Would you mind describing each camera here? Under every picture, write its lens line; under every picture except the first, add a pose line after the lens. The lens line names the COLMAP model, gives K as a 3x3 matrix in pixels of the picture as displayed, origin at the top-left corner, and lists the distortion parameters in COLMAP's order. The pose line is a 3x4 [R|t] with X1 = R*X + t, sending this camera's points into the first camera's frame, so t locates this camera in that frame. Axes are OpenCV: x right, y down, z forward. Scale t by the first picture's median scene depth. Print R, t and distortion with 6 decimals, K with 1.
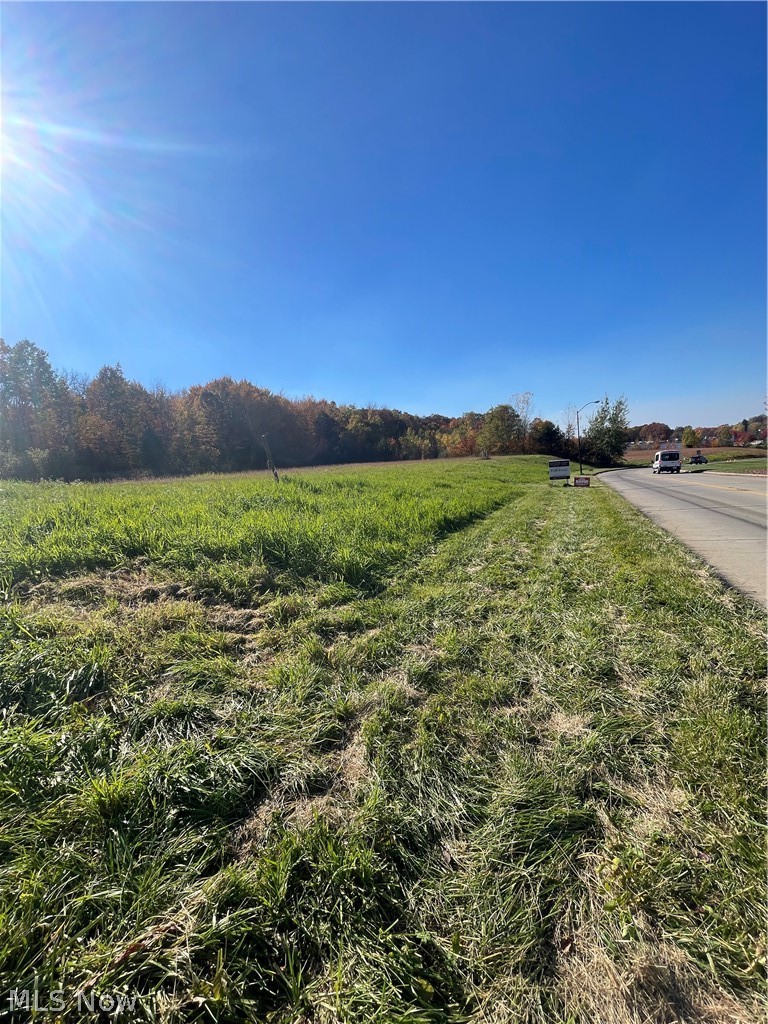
lens RADIAL K [[410.8, 0, 384.0], [0, 410.8, 512.0], [0, 0, 1]] dist [0.001205, 0.000477]
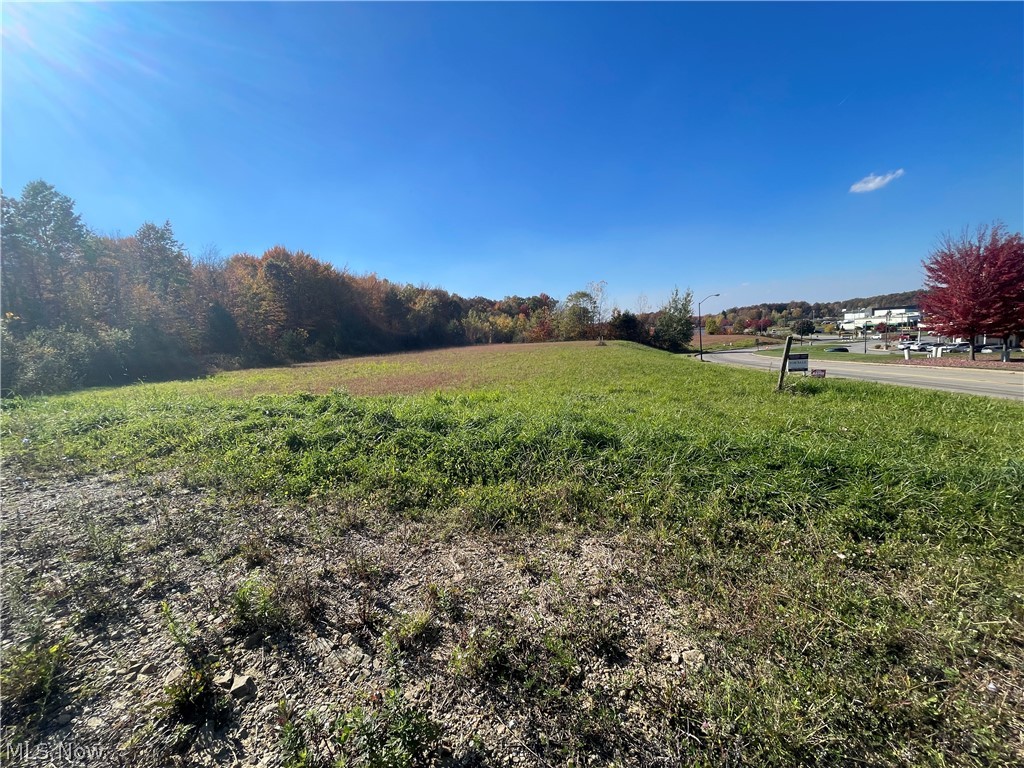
lens RADIAL K [[410.8, 0, 512.0], [0, 410.8, 384.0], [0, 0, 1]] dist [0.001205, 0.000477]
pose [[0.969047, -0.013813, 0.246490, -0.133572], [0.019173, 0.999629, -0.019359, -0.010078], [-0.246131, 0.023485, 0.968952, 0.040390]]
